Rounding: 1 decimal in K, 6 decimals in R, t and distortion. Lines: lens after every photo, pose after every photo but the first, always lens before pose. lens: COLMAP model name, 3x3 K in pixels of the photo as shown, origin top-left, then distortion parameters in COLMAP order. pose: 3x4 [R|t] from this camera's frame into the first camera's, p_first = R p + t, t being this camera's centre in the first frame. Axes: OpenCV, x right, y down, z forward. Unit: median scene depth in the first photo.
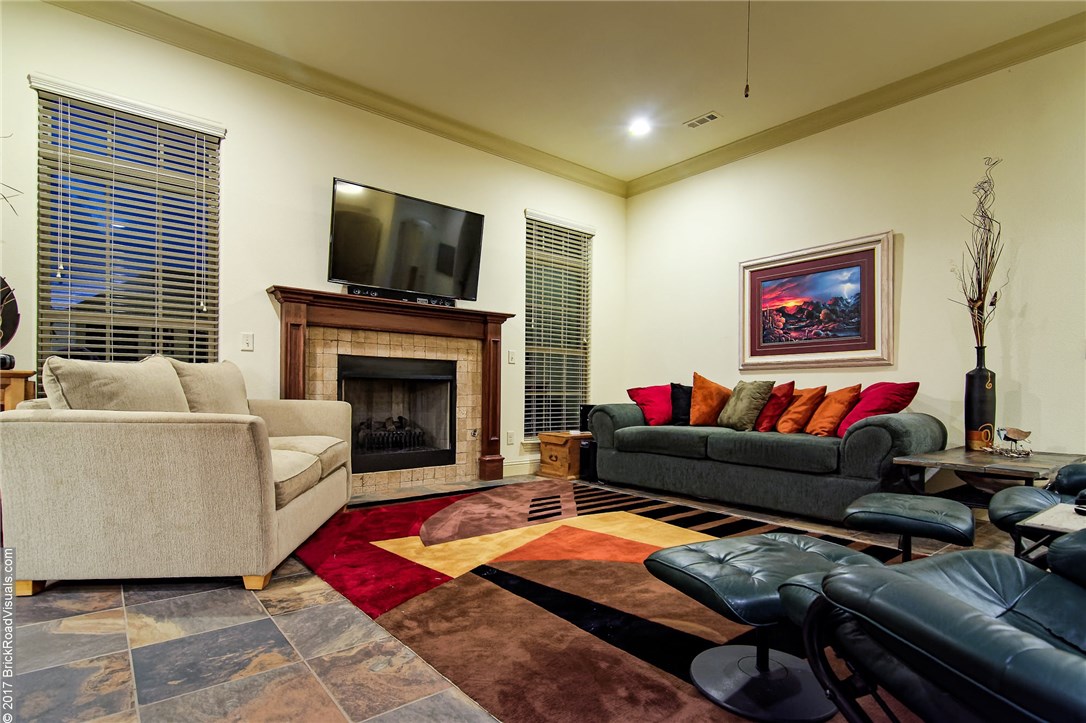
lens RADIAL K [[562.4, 0, 541.0], [0, 562.4, 390.1], [0, 0, 1]] dist [0.009991, 0.000562]
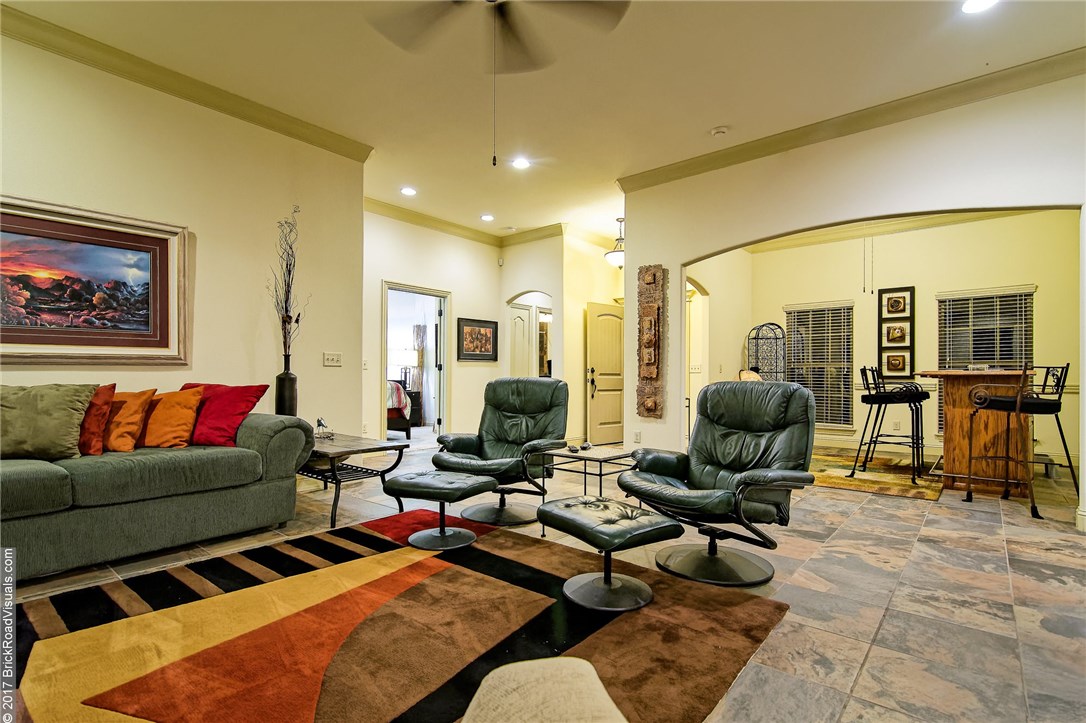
lens RADIAL K [[526.9, 0, 541.0], [0, 526.9, 371.8], [0, 0, 1]] dist [0.004865, -0.001469]
pose [[-0.190548, -0.004519, 0.981667, -0.376792], [-0.005223, 0.999980, 0.003589, -0.037543], [-0.981664, -0.004443, -0.190568, 0.551767]]
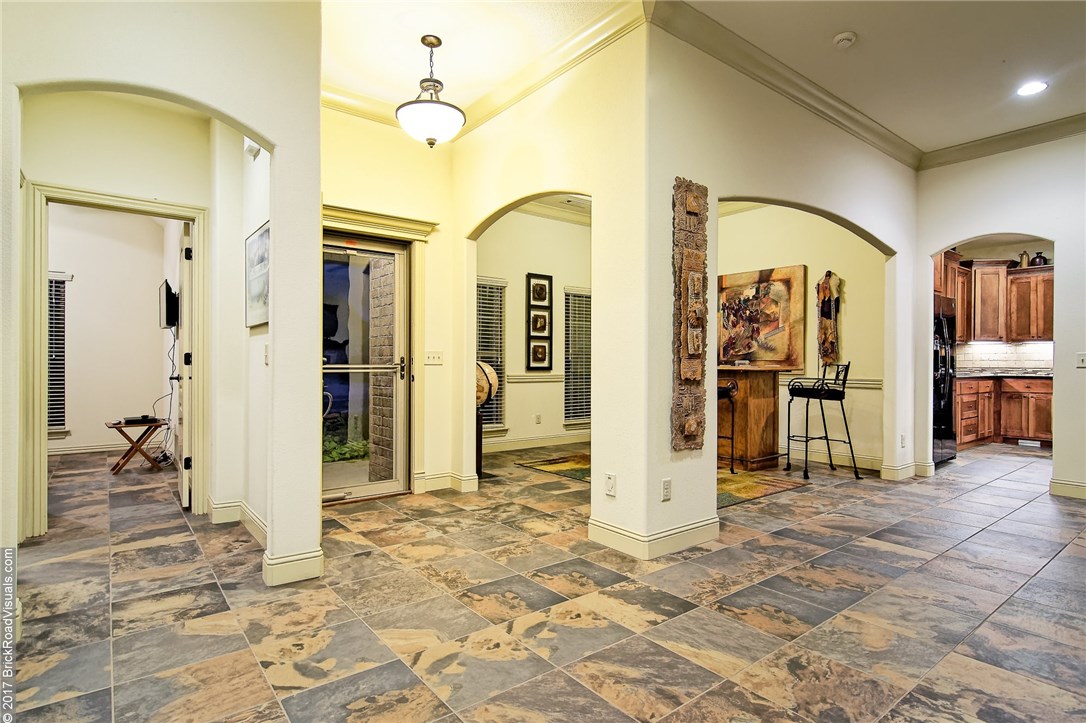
lens RADIAL K [[562.4, 0, 566.2], [0, 562.4, 364.3], [0, 0, 1]] dist [0.009991, 0.000562]
pose [[-0.999789, -0.020468, 0.001721, 0.989081], [-0.020459, 0.999778, 0.004937, -0.043120], [-0.001822, 0.004900, -0.999986, 0.820167]]
